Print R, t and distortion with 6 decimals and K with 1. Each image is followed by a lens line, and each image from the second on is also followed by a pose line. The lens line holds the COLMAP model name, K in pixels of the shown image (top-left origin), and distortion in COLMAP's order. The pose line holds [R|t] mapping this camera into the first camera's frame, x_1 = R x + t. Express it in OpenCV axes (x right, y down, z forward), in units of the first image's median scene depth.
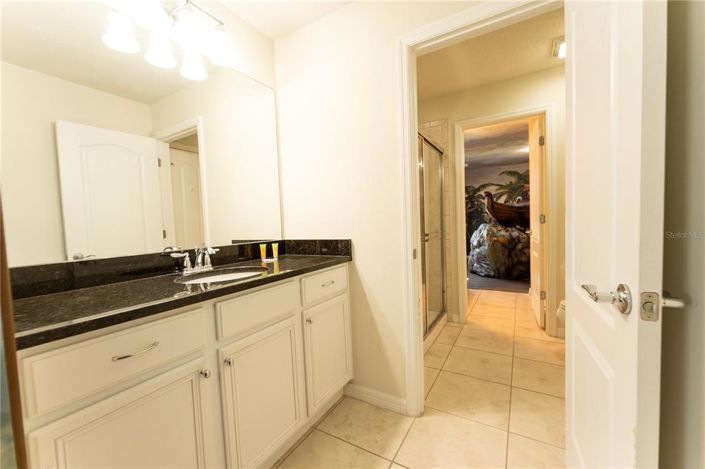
lens RADIAL K [[282.2, 0, 352.8], [0, 282.2, 234.8], [0, 0, 1]] dist [0.000408, 0.000050]
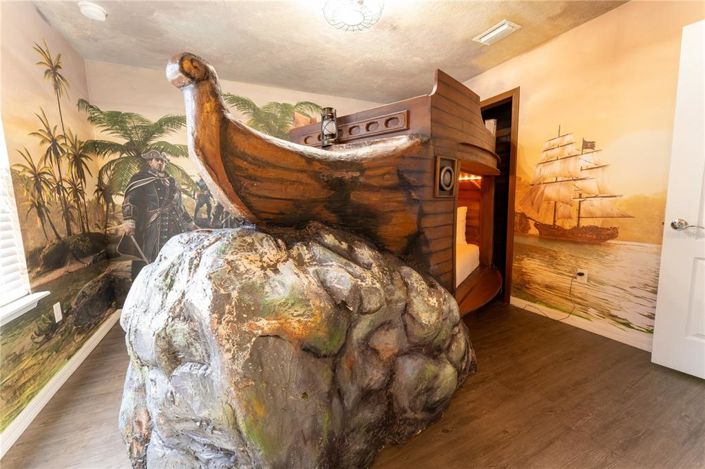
lens RADIAL K [[282.2, 0, 352.3], [0, 282.2, 234.1], [0, 0, 1]] dist [0.000408, 0.000050]
pose [[0.557745, -0.086685, 0.825473, 0.384674], [0.053059, 0.996221, 0.068766, -0.049112], [-0.828315, 0.005445, 0.560236, 0.833737]]
